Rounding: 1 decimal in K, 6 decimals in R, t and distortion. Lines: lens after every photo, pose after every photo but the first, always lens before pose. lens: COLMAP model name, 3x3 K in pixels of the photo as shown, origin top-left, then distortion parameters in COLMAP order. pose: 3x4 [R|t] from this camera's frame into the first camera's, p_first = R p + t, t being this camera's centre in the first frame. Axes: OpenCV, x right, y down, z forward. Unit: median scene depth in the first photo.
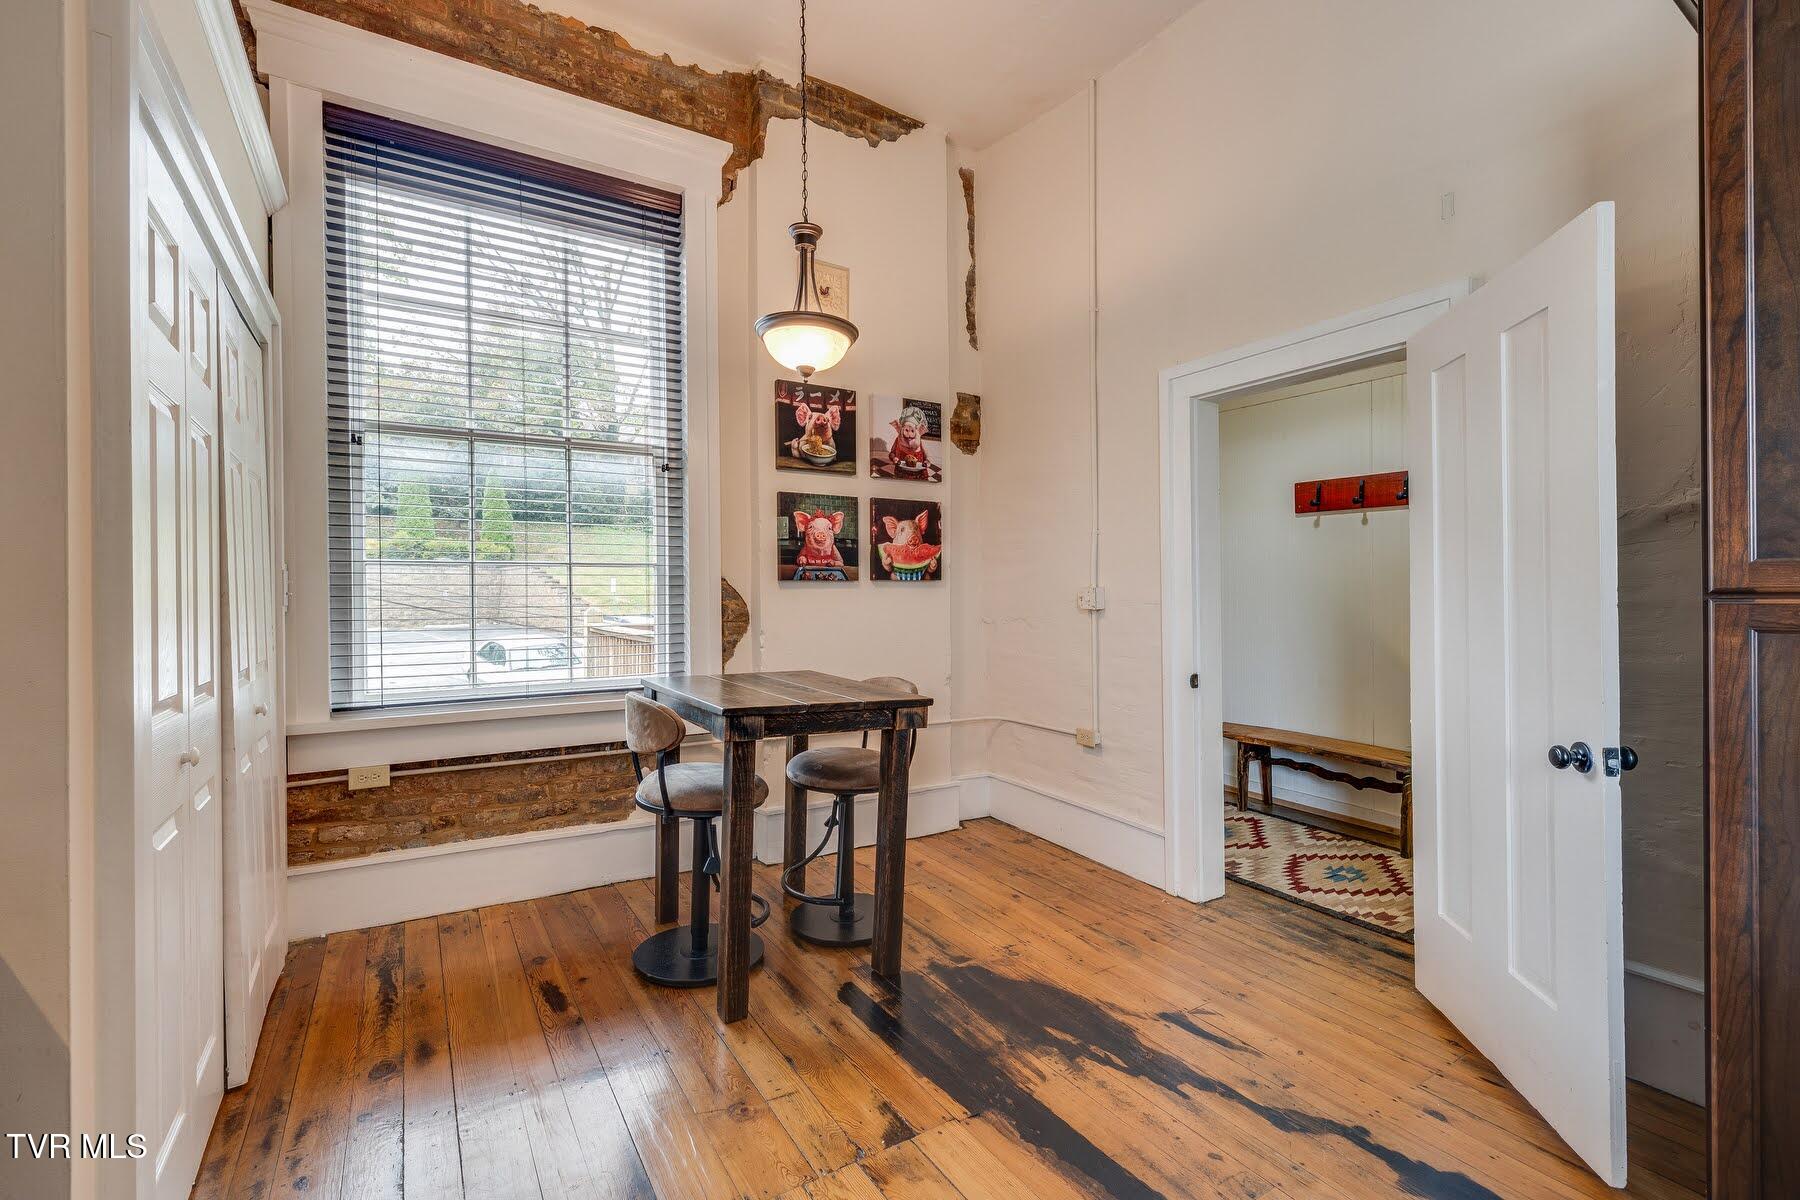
lens RADIAL K [[768.6, 0, 907.9], [0, 768.6, 597.5], [0, 0, 1]] dist [-0.000998, 0.000459]
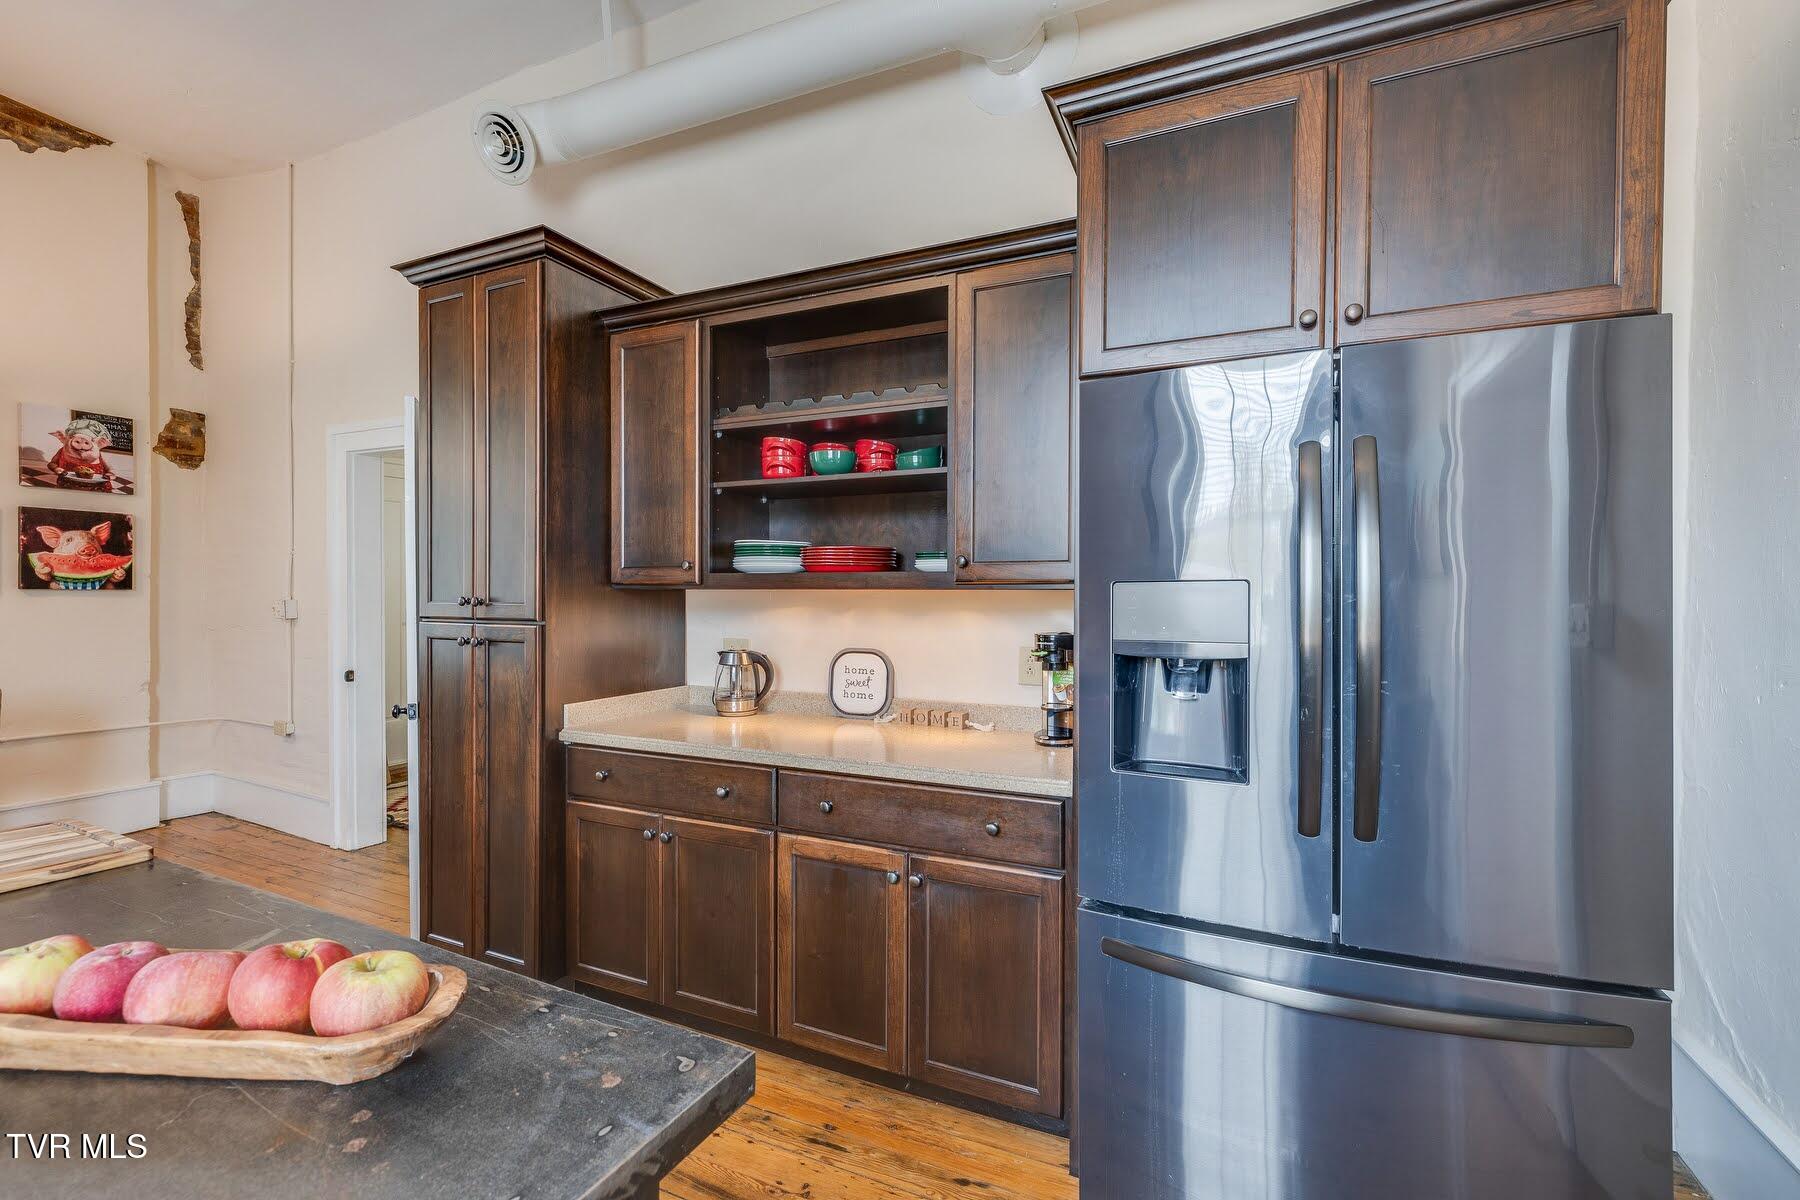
lens RADIAL K [[759.0, 0, 903.7], [0, 759.0, 601.8], [0, 0, 1]] dist [0.000599, 0.000644]
pose [[0.837472, 0.009193, 0.546403, 0.371821], [-0.014244, 0.999886, 0.005009, -0.027125], [-0.546295, -0.011978, 0.837507, -0.447685]]
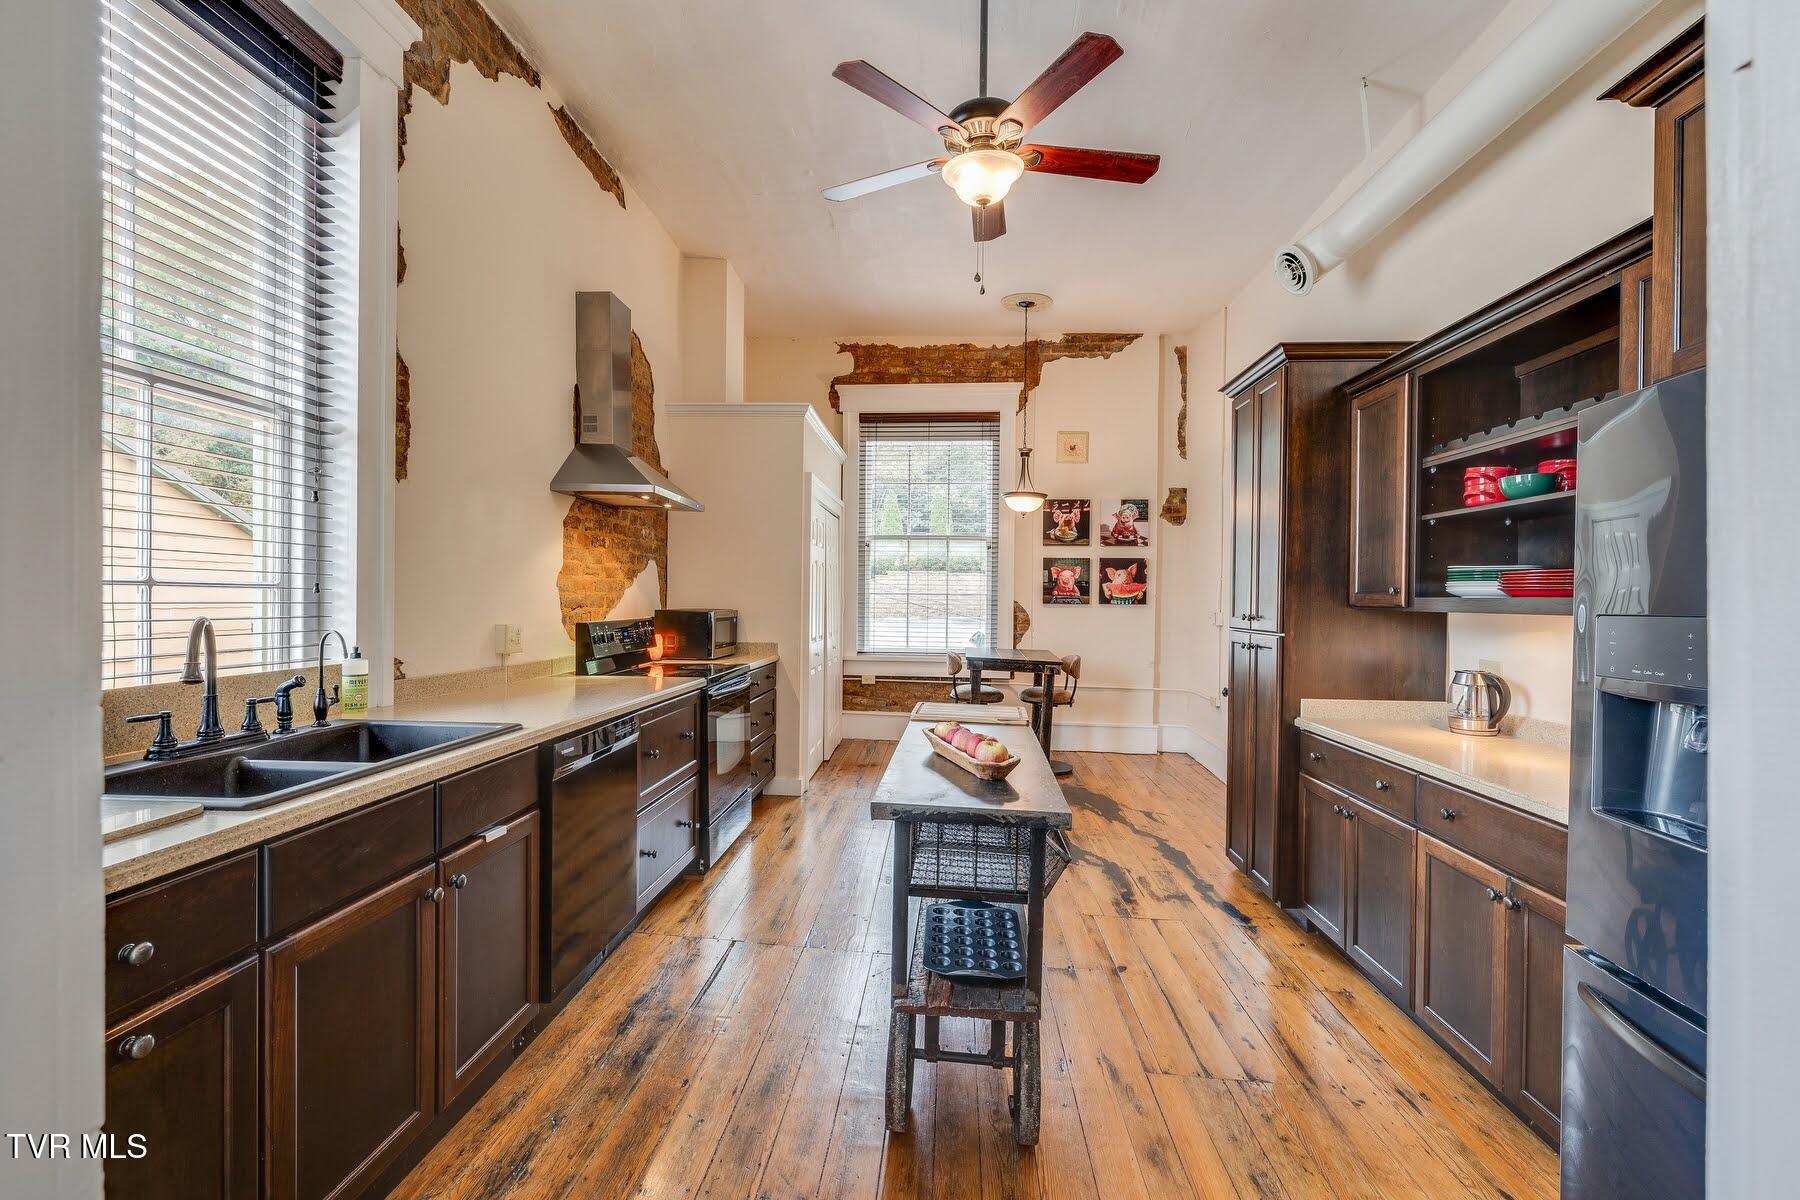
lens RADIAL K [[759.0, 0, 903.7], [0, 759.0, 601.8], [0, 0, 1]] dist [0.000599, 0.000644]
pose [[0.807509, 0.024521, -0.589346, 0.622012], [-0.020334, 0.999699, 0.013733, -0.041850], [0.589505, 0.000894, 0.807764, -0.687352]]
